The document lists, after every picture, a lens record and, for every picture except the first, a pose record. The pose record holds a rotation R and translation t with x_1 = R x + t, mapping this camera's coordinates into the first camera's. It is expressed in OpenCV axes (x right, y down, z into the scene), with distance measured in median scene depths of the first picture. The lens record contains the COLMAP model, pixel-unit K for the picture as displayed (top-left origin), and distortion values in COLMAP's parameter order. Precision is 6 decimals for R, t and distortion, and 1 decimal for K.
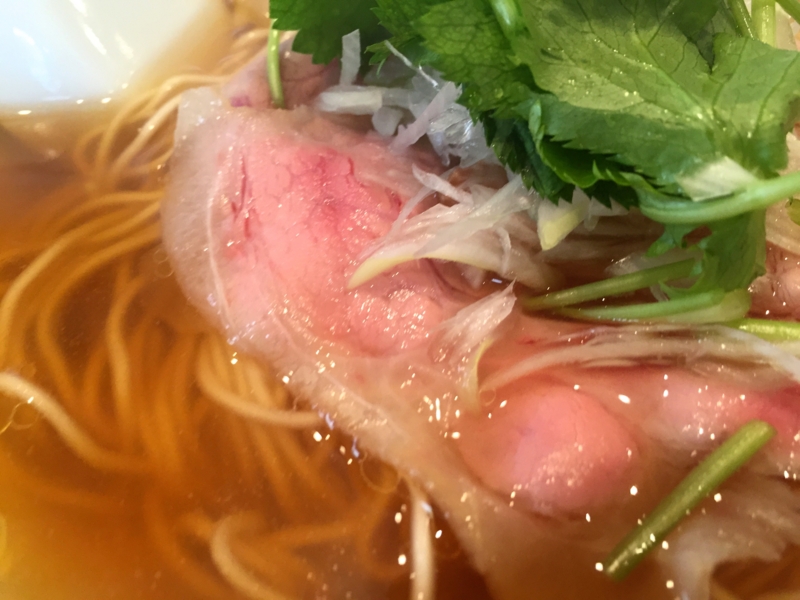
lens RADIAL K [[771.3, 0, 427.0], [0, 771.3, 310.9], [0, 0, 1]] dist [0.027867, -0.002918]
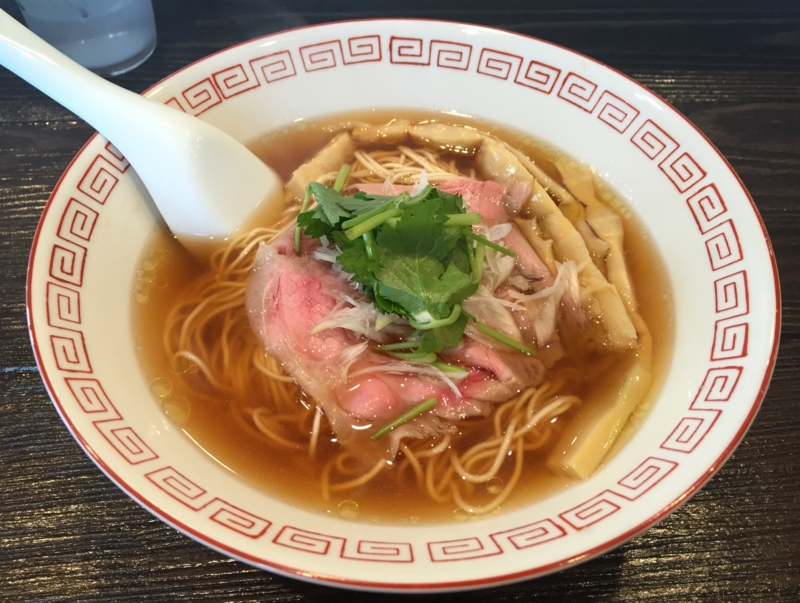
lens RADIAL K [[696.5, 0, 400.0], [0, 696.5, 301.5], [0, 0, 1]] dist [0.040920, -0.005214]
pose [[0.991181, 0.114583, -0.066564, 0.384653], [-0.115809, 0.993160, -0.014851, -0.153697], [0.064407, 0.022429, 0.997672, -1.534511]]
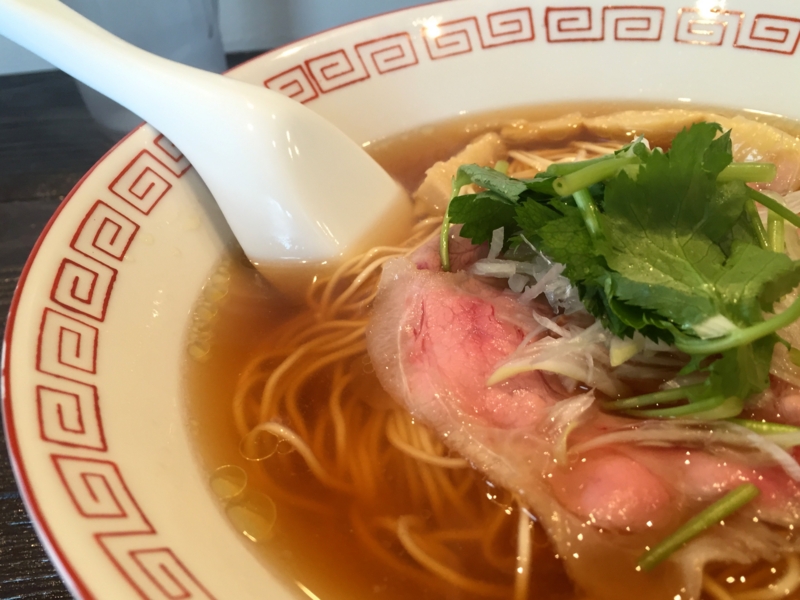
lens RADIAL K [[771.3, 0, 427.0], [0, 771.3, 310.9], [0, 0, 1]] dist [0.027867, -0.002918]
pose [[0.985675, 0.053319, -0.160005, 0.021606], [-0.083984, 0.977893, -0.191500, 0.137666], [0.146258, 0.202195, 0.968362, -0.585489]]
